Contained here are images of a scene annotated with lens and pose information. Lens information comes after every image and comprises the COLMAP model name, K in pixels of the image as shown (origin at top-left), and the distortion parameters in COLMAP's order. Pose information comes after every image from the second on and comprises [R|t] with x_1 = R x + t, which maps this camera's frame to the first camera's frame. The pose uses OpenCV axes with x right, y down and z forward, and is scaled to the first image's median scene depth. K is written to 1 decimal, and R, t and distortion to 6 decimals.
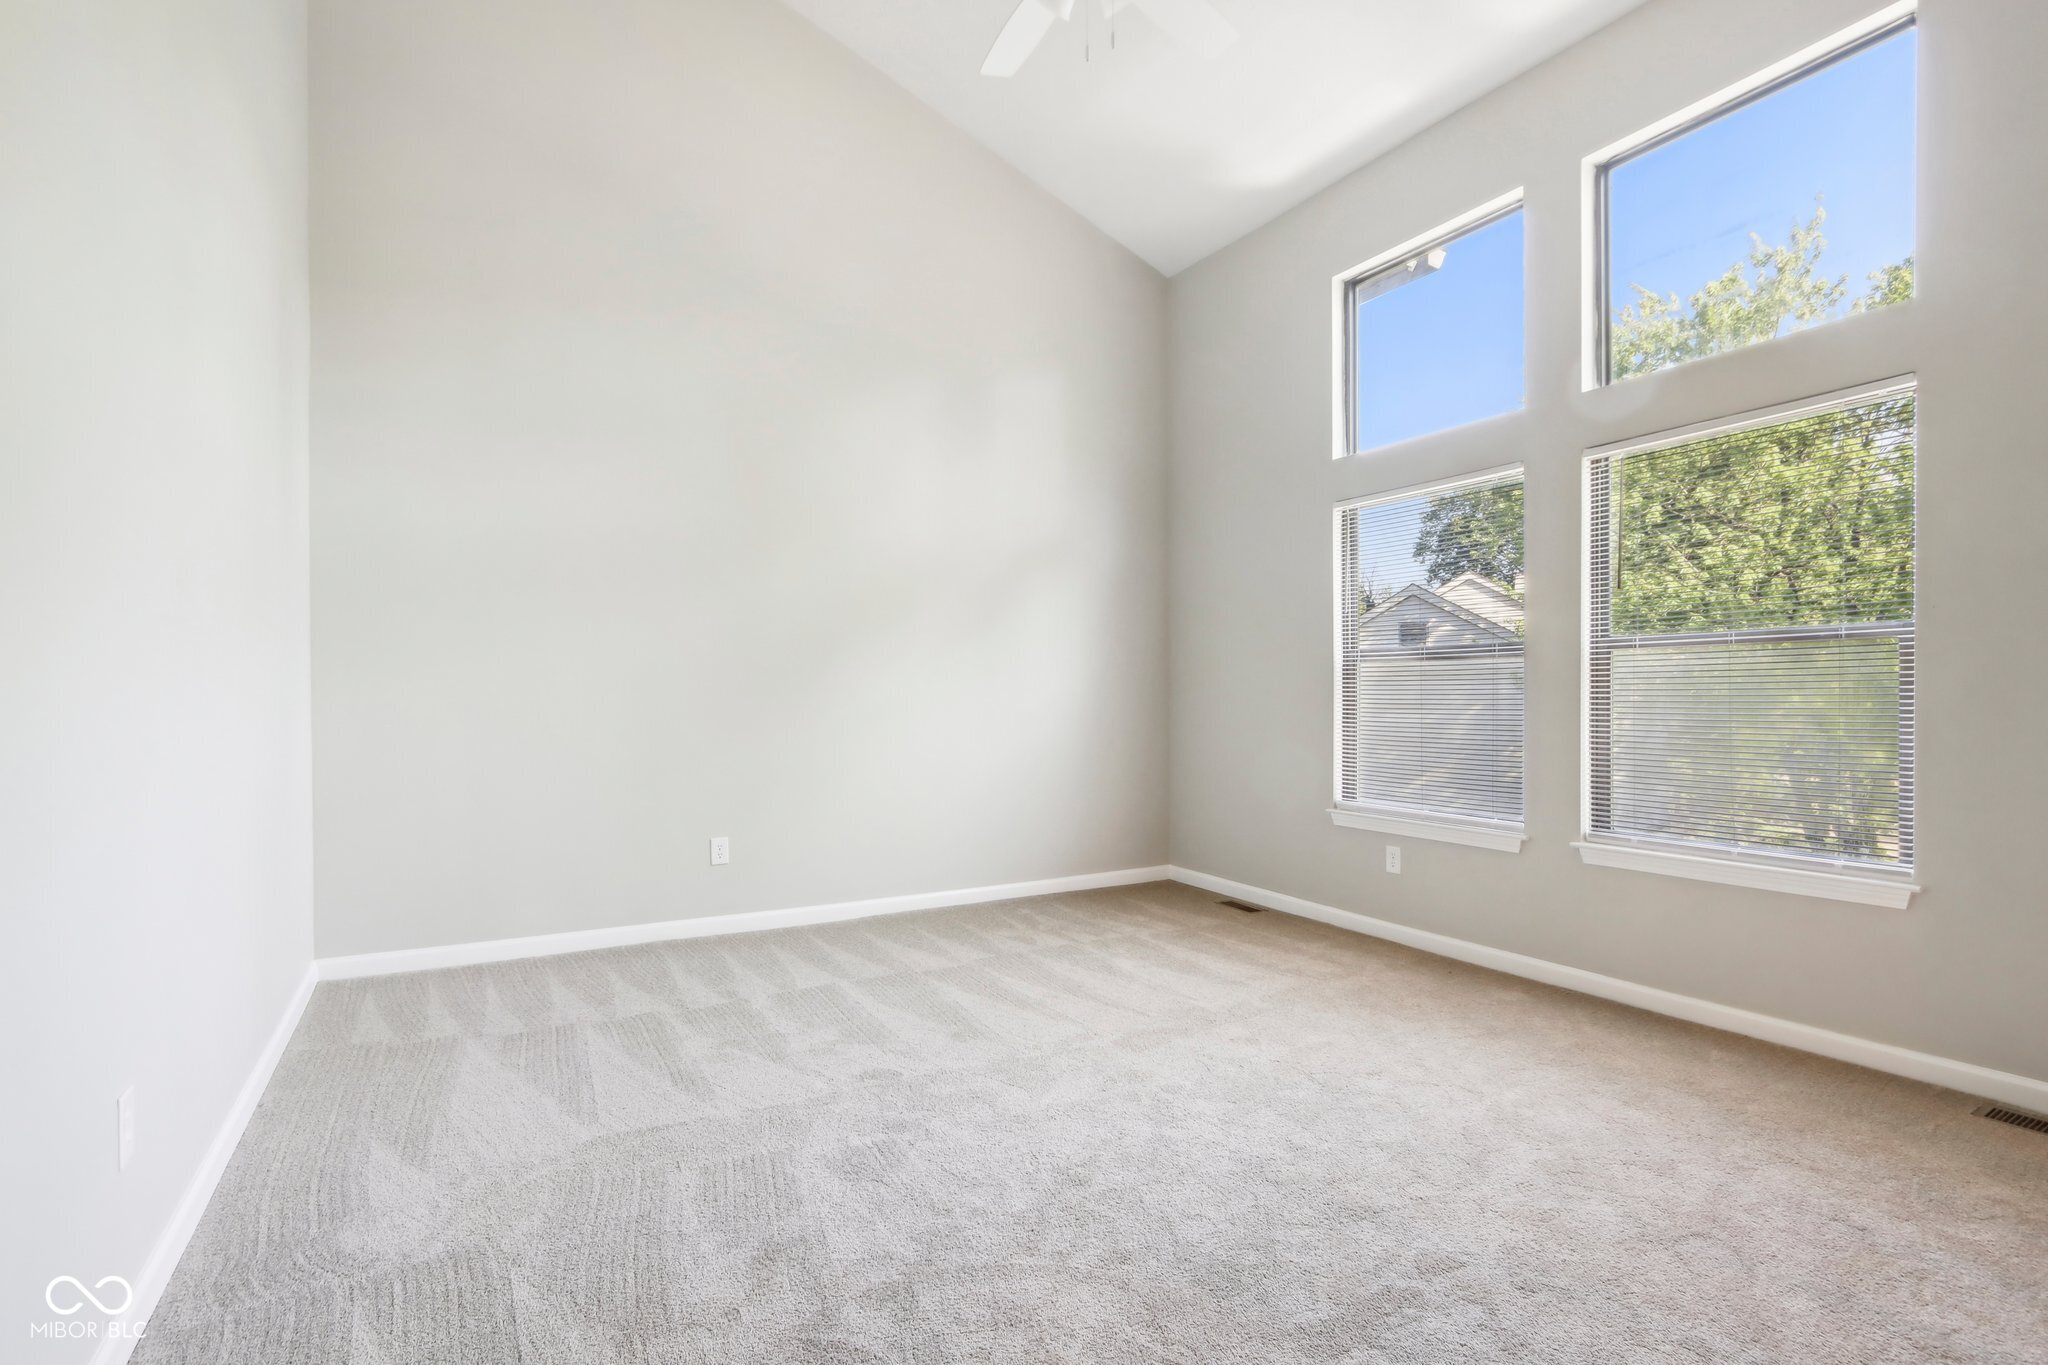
lens RADIAL K [[971.7, 0, 1023.5], [0, 971.7, 683.1], [0, 0, 1]] dist [-0.010751, 0.002100]
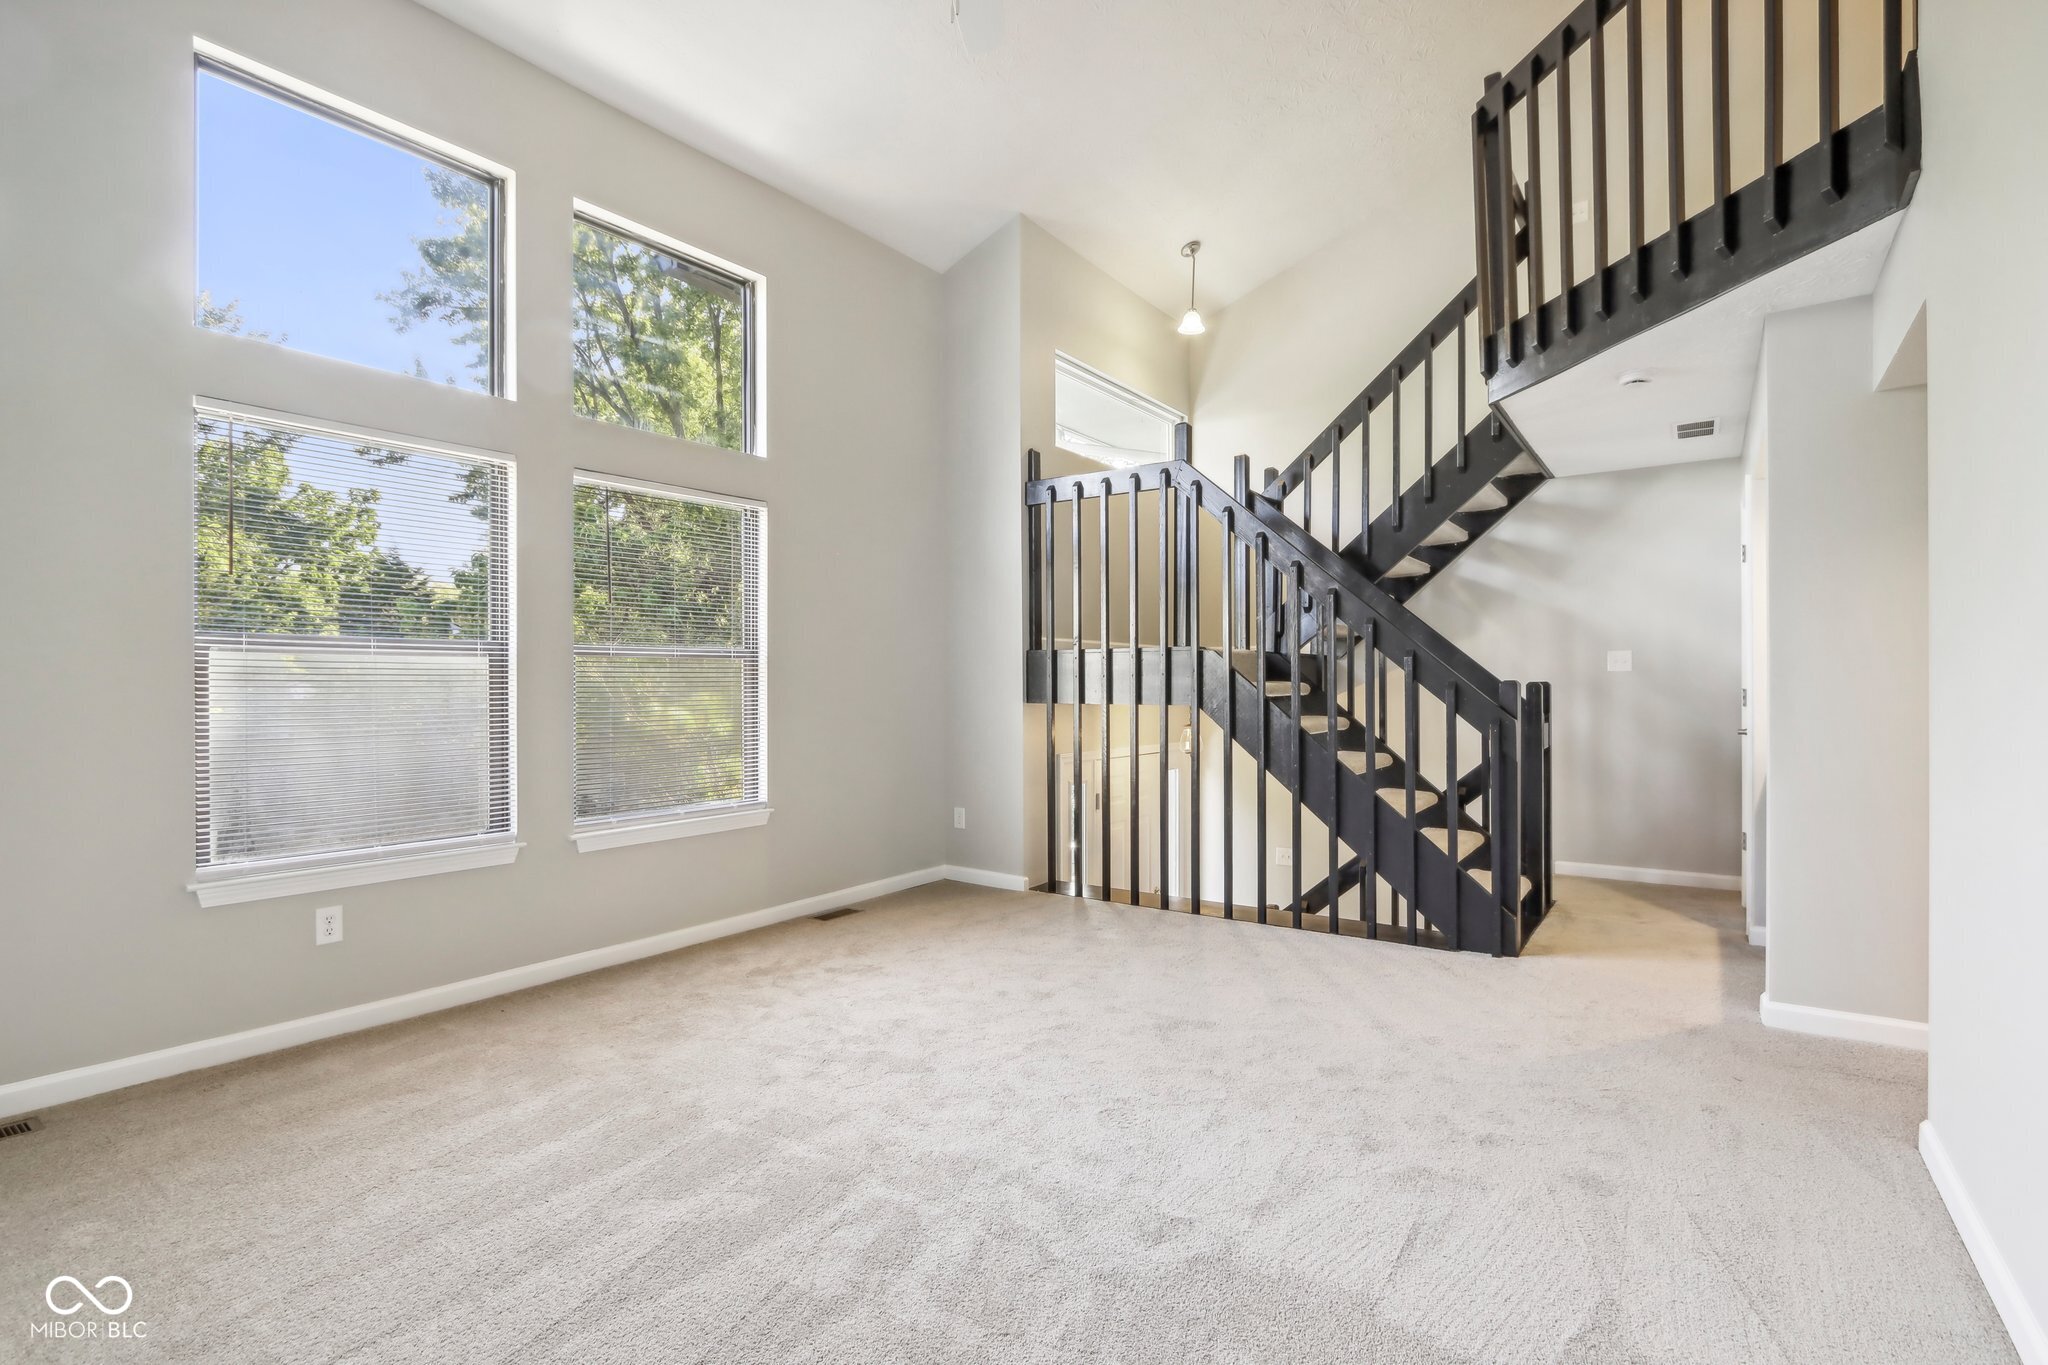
lens RADIAL K [[971.7, 0, 1026.8], [0, 971.7, 686.7], [0, 0, 1]] dist [-0.010751, 0.002100]
pose [[-0.407090, 0.001149, 0.913387, -0.554676], [-0.000362, 0.999999, -0.001419, 0.003135], [-0.913388, -0.000908, -0.407089, 0.905763]]
